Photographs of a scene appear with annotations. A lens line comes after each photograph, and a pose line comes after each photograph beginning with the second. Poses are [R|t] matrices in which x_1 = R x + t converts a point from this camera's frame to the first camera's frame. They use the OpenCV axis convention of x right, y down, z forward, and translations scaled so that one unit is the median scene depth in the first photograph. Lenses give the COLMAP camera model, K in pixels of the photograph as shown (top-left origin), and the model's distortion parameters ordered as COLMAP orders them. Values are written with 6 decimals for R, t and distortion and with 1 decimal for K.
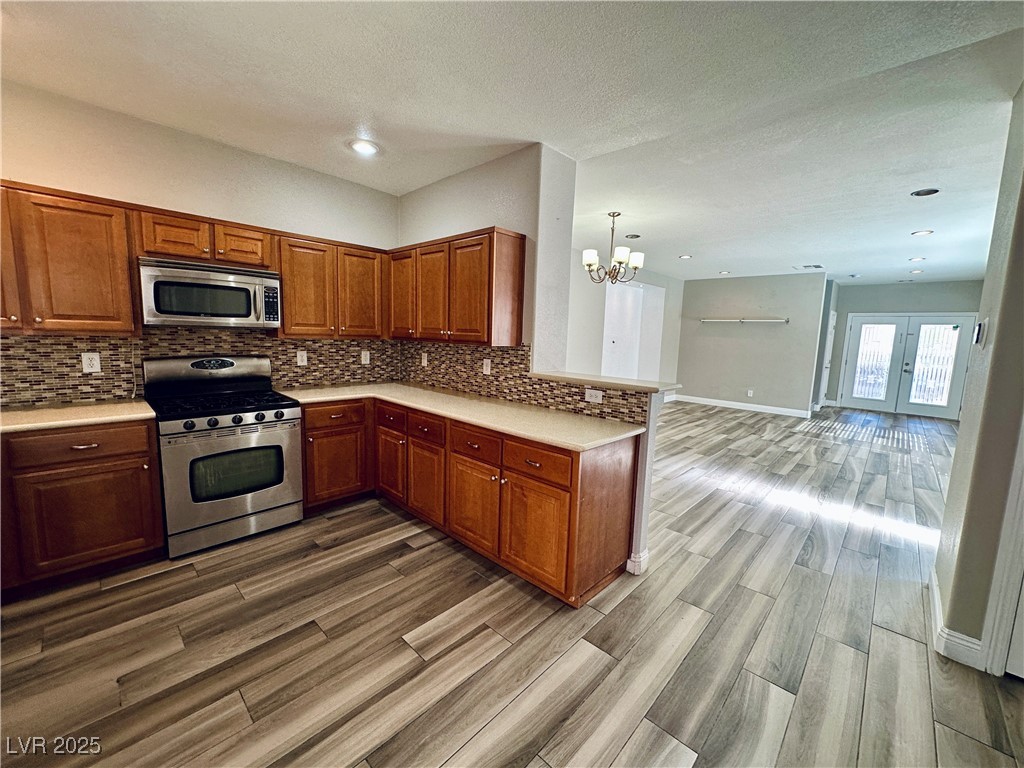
lens RADIAL K [[409.1, 0, 511.9], [0, 409.1, 383.6], [0, 0, 1]] dist [-0.002096, 0.000420]
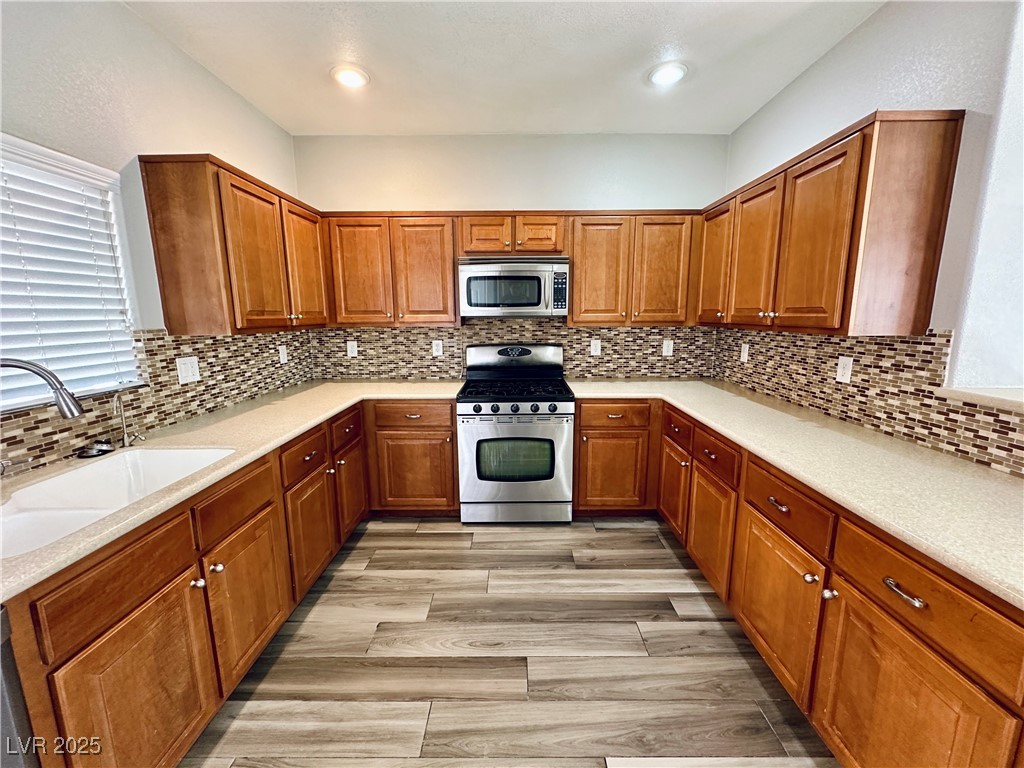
lens RADIAL K [[409.1, 0, 512.8], [0, 409.1, 383.6], [0, 0, 1]] dist [-0.002096, 0.000420]
pose [[0.685503, 0.087317, -0.722815, 0.045184], [-0.063100, 0.996172, 0.060496, -0.029994], [0.725331, 0.004139, 0.688388, 0.268493]]
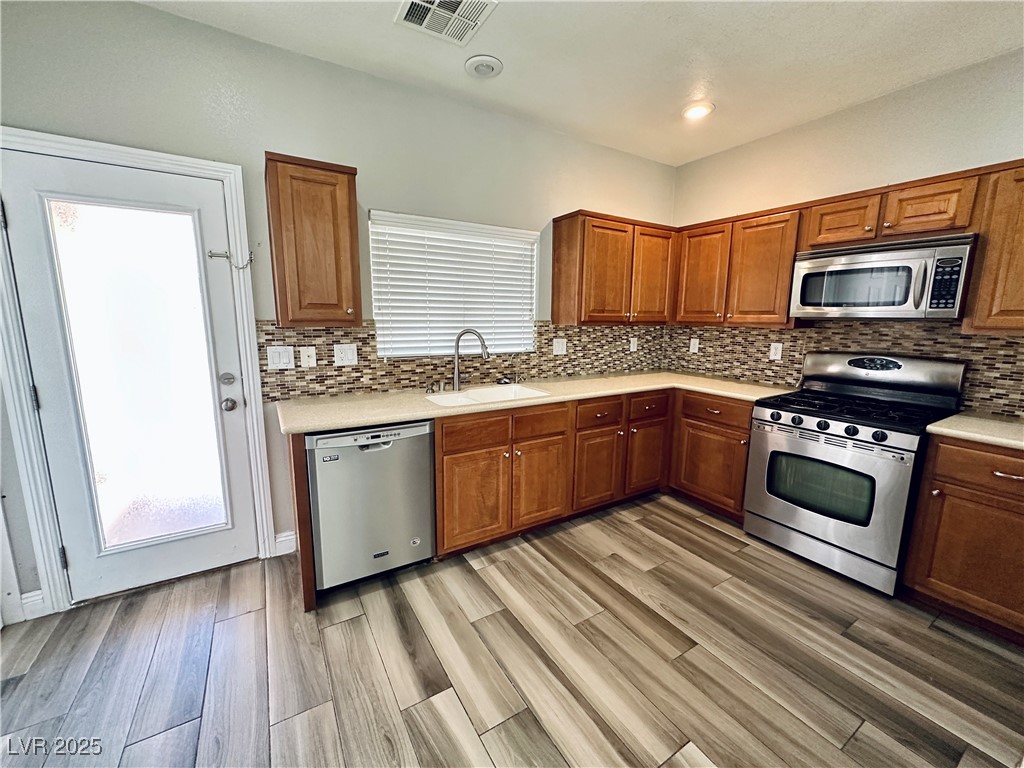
lens RADIAL K [[409.1, 0, 513.0], [0, 409.1, 383.6], [0, 0, 1]] dist [-0.002096, 0.000420]
pose [[-0.254242, 0.122956, -0.959293, 0.275290], [-0.140230, 0.976717, 0.162354, -0.041068], [0.956920, 0.175798, -0.231080, 0.502026]]
